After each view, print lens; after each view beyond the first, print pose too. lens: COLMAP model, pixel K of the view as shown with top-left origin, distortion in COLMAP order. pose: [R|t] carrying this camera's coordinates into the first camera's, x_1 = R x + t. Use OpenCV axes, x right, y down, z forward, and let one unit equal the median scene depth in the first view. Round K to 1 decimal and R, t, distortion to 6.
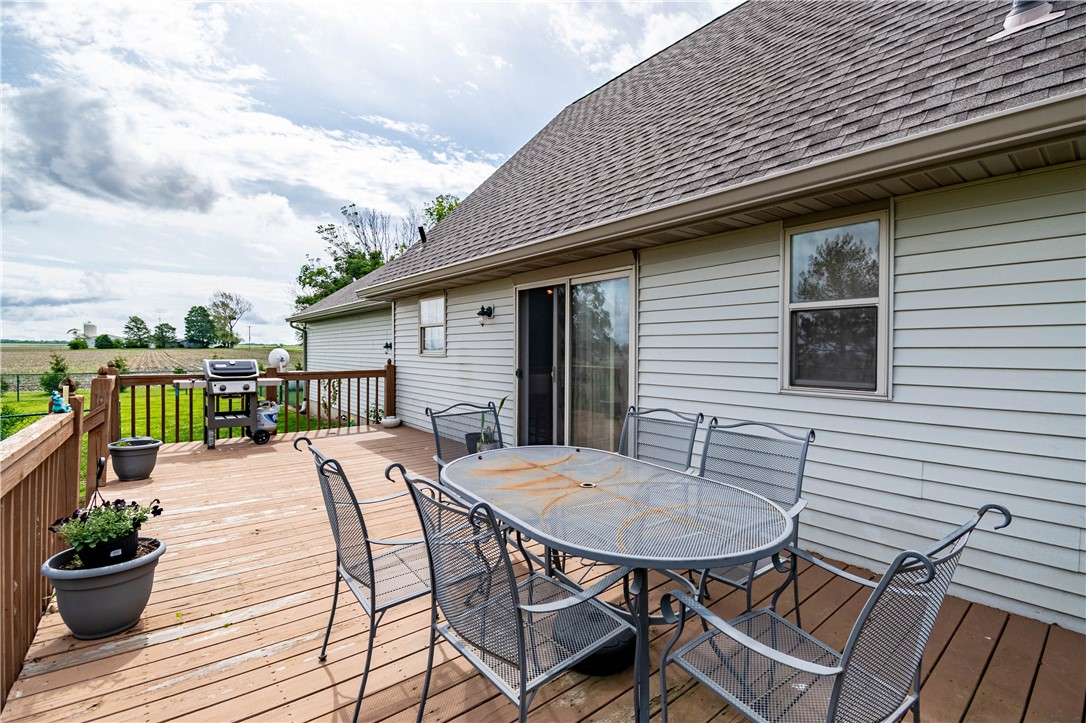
lens RADIAL K [[490.8, 0, 538.3], [0, 490.8, 365.8], [0, 0, 1]] dist [-0.005426, -0.002542]
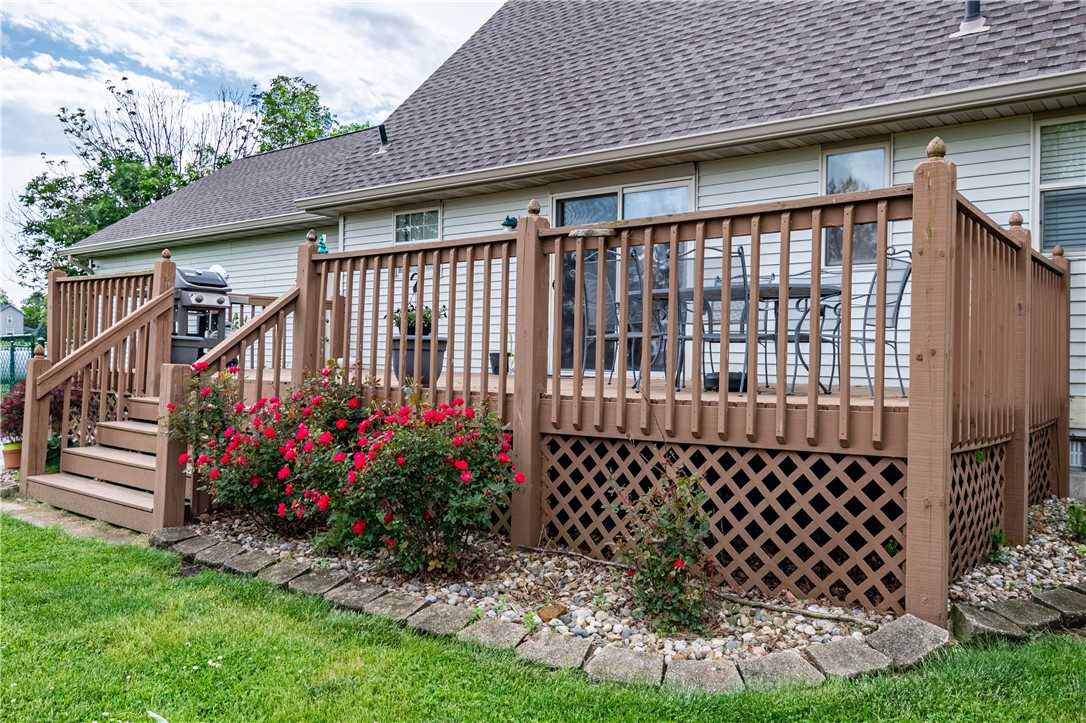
lens RADIAL K [[798.7, 0, 541.9], [0, 798.7, 351.2], [0, 0, 1]] dist [-0.019062, 0.007323]
pose [[0.981960, 0.014165, 0.188559, -0.624516], [-0.011693, 0.999831, -0.014212, 0.294142], [-0.188728, 0.011751, 0.981959, -0.944238]]
